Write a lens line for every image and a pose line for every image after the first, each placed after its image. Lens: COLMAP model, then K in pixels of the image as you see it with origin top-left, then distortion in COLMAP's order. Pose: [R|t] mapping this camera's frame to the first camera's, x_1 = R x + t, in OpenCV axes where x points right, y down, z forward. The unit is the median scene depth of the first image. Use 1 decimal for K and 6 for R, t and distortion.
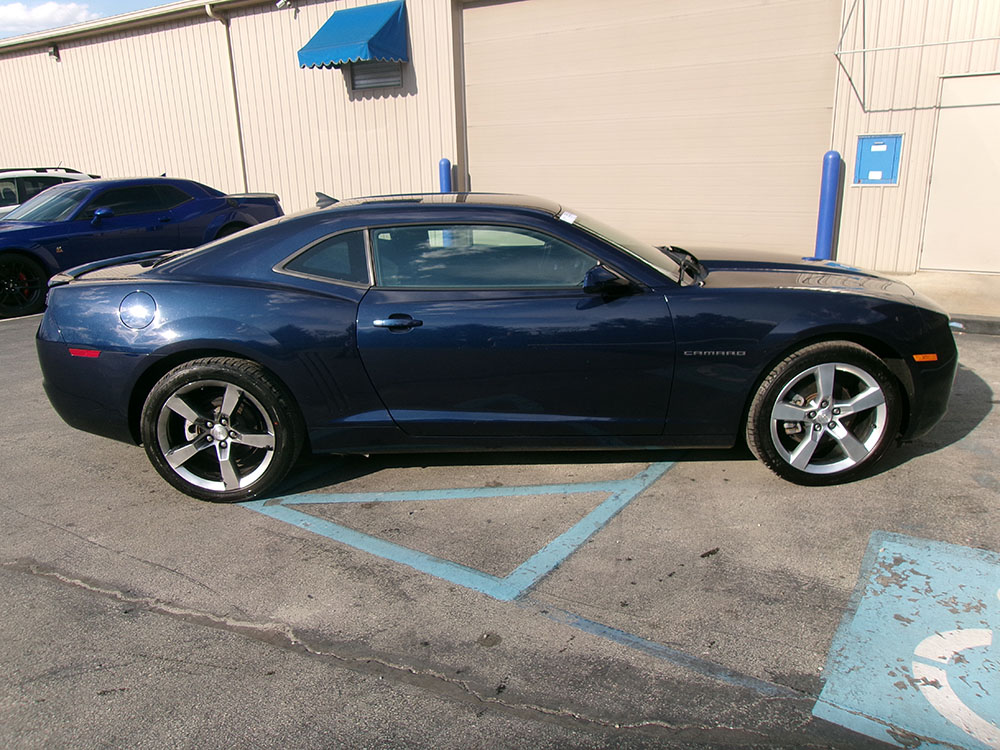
lens RADIAL K [[766.5, 0, 516.4], [0, 766.5, 391.9], [0, 0, 1]] dist [-0.008866, 0.041963]
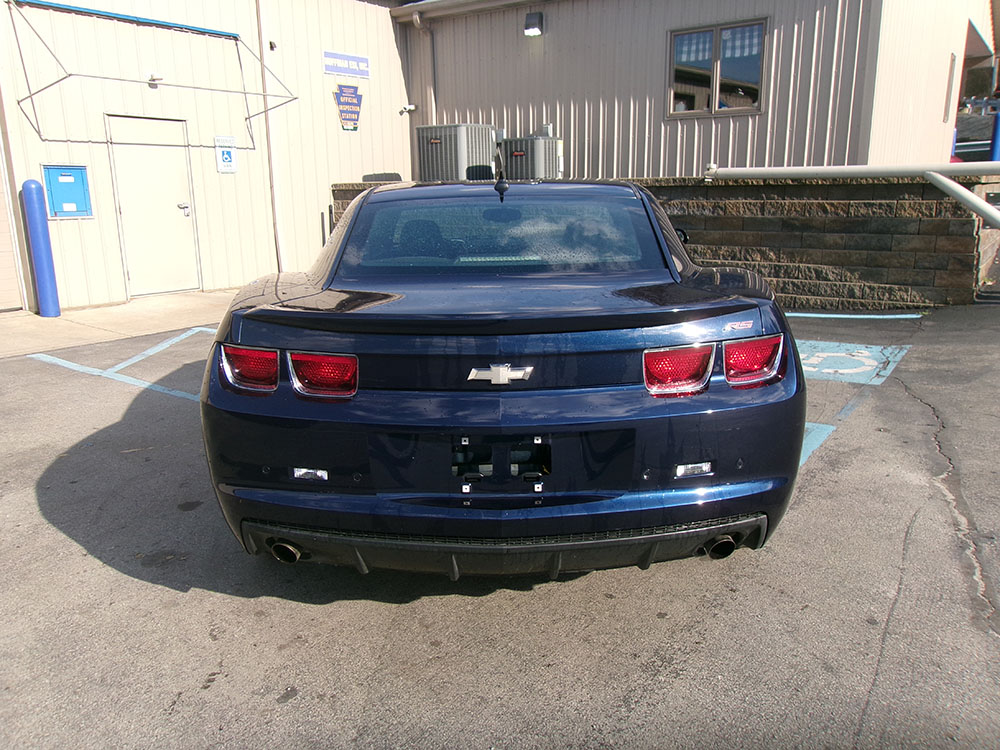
lens RADIAL K [[766.5, 0, 496.3], [0, 766.5, 367.7], [0, 0, 1]] dist [-0.008866, 0.041963]
pose [[0.032752, -0.203437, 0.978540, -0.474141], [0.317632, 0.930426, 0.182803, -0.102937], [-0.947648, 0.304829, 0.095091, 0.464458]]
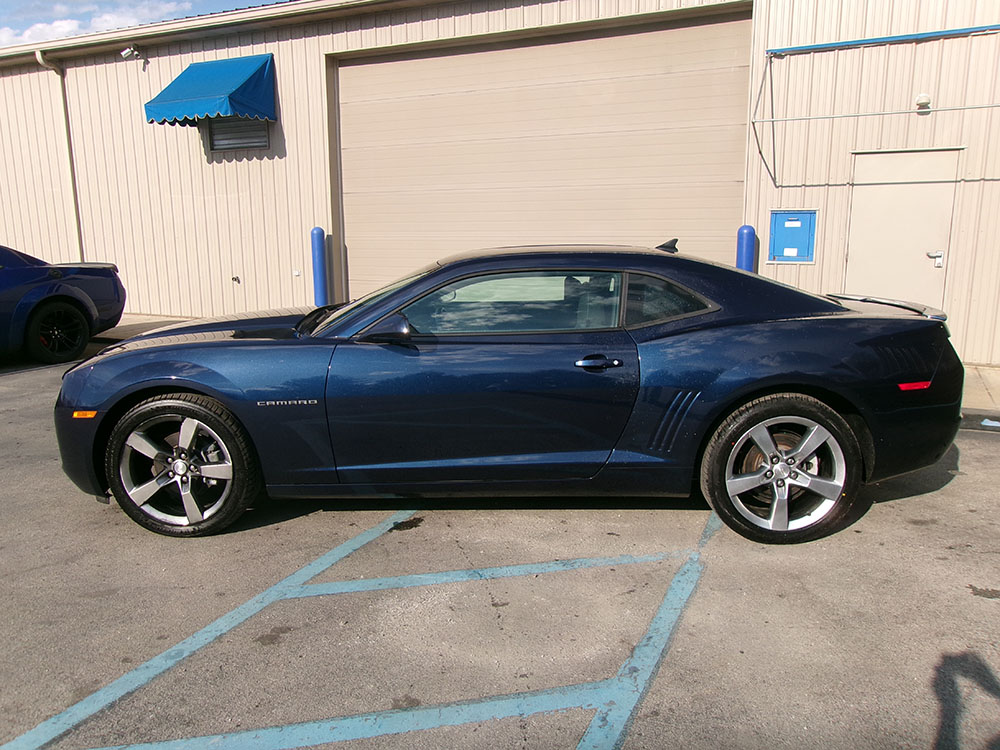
lens RADIAL K [[766.5, 0, 508.8], [0, 766.5, 384.6], [0, 0, 1]] dist [-0.008866, 0.041963]
pose [[0.987940, -0.008532, 0.154601, -0.017815], [0.025236, 0.994002, -0.106408, -0.030348], [-0.152766, 0.109026, 0.982230, 0.148913]]
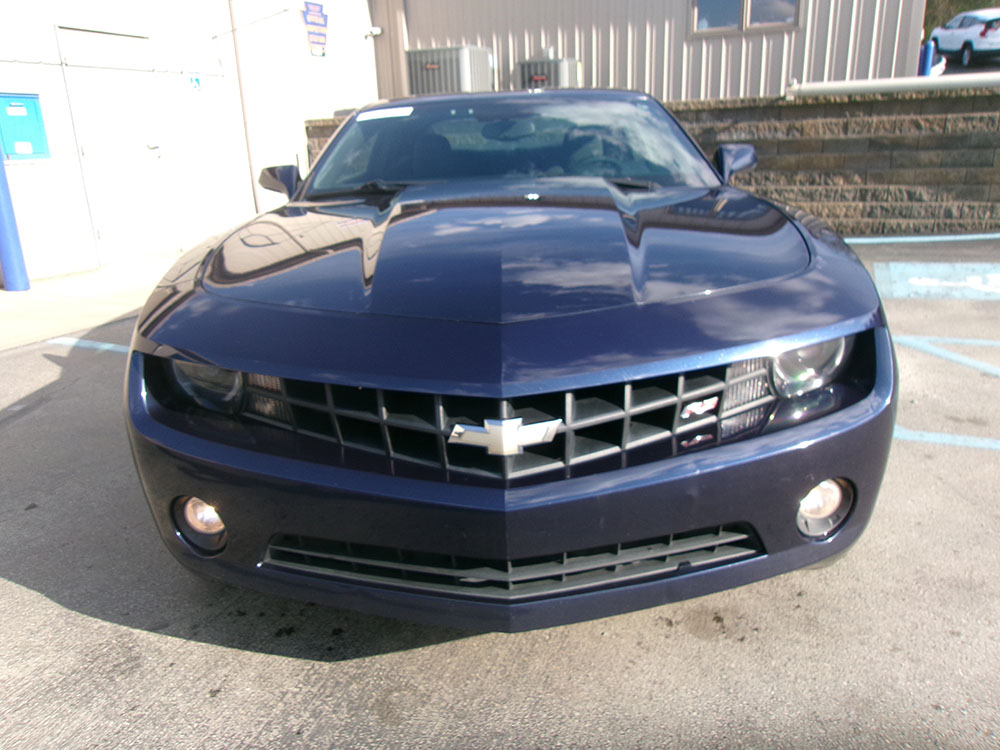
lens RADIAL K [[766.5, 0, 495.0], [0, 766.5, 366.4], [0, 0, 1]] dist [-0.008866, 0.041963]
pose [[-0.165833, -0.255203, 0.952560, -0.353416], [0.340499, 0.891712, 0.298179, -0.160262], [-0.925505, 0.373794, -0.060979, 0.695663]]
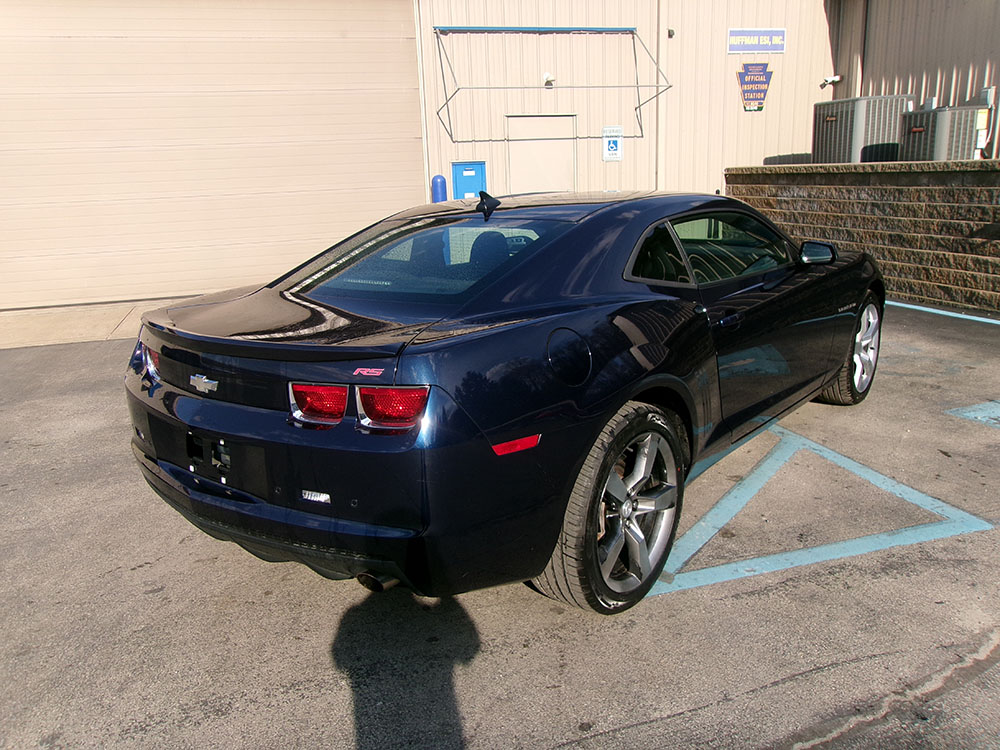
lens RADIAL K [[766.5, 0, 504.9], [0, 766.5, 372.7], [0, 0, 1]] dist [-0.008866, 0.041963]
pose [[0.640800, -0.190725, 0.743640, -0.395204], [0.251705, 0.967301, 0.031192, -0.048422], [-0.725273, 0.167190, 0.667853, 0.236277]]
